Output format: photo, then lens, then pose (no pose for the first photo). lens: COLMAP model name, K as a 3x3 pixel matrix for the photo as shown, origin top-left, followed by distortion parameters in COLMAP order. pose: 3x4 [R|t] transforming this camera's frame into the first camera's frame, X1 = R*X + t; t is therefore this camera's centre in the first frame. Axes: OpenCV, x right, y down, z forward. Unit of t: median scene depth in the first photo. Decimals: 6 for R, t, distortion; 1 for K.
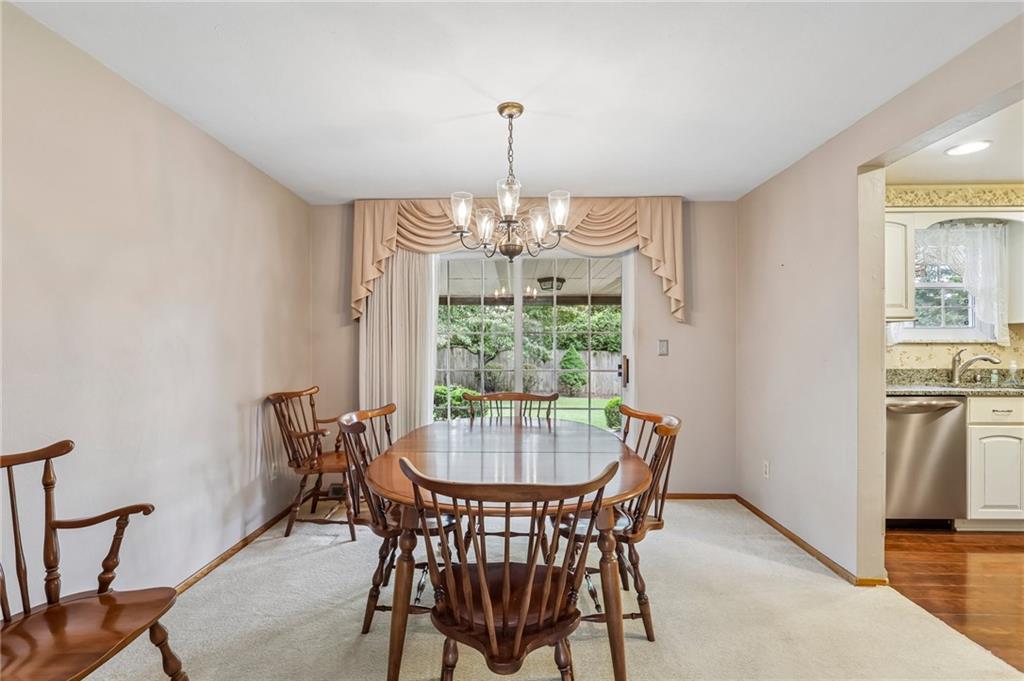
lens RADIAL K [[471.6, 0, 512.0], [0, 471.6, 340.5], [0, 0, 1]] dist [0.000782, 0.000348]
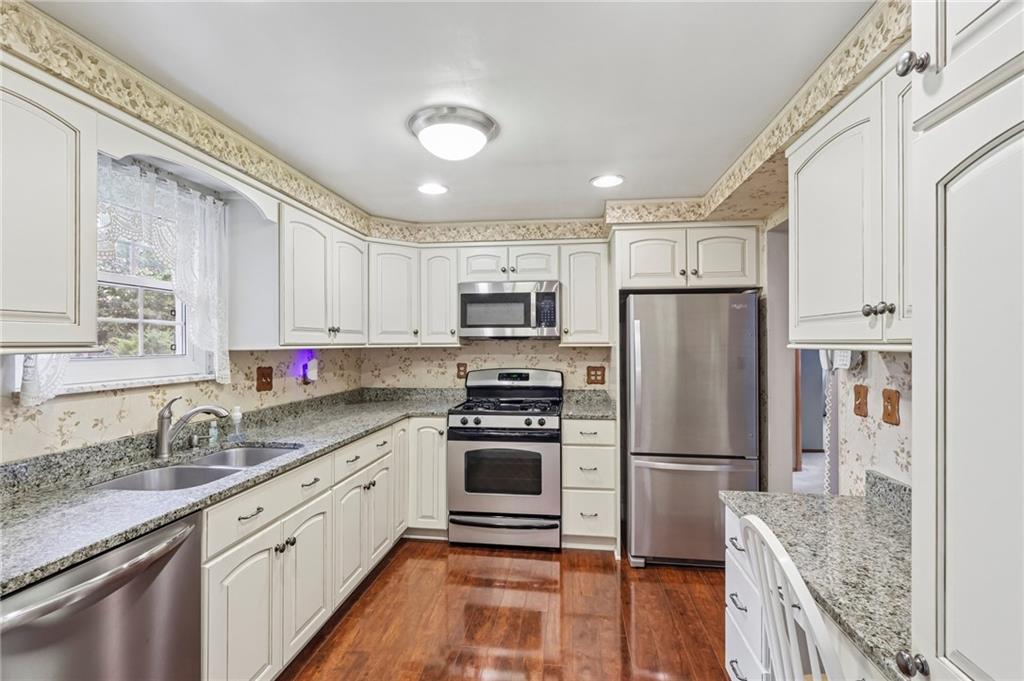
lens RADIAL K [[471.6, 0, 512.0], [0, 471.6, 340.5], [0, 0, 1]] dist [0.000782, 0.000348]
pose [[0.111090, 0.005105, 0.993797, 0.418658], [-0.004678, 0.999978, -0.004614, -0.048827], [-0.993799, -0.004137, 0.111112, 0.516820]]
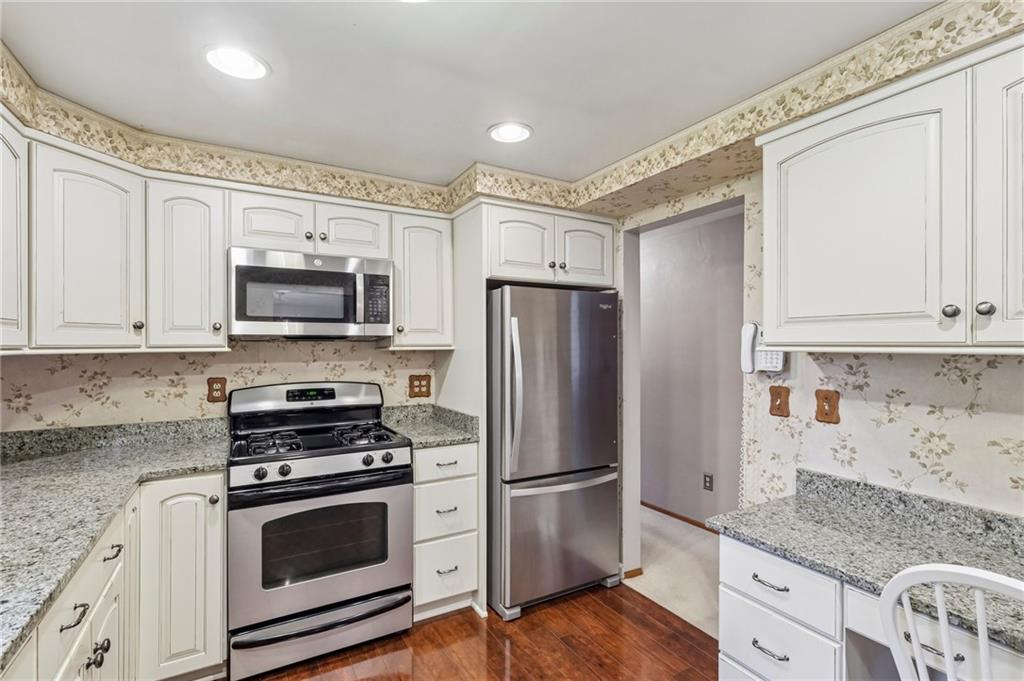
lens RADIAL K [[474.9, 0, 510.2], [0, 474.9, 345.0], [0, 0, 1]] dist [-0.002598, 0.000200]
pose [[-0.513133, 0.000497, 0.858309, 0.622347], [-0.004242, 0.999986, -0.003116, -0.048067], [-0.858299, -0.005240, -0.513124, 0.690235]]
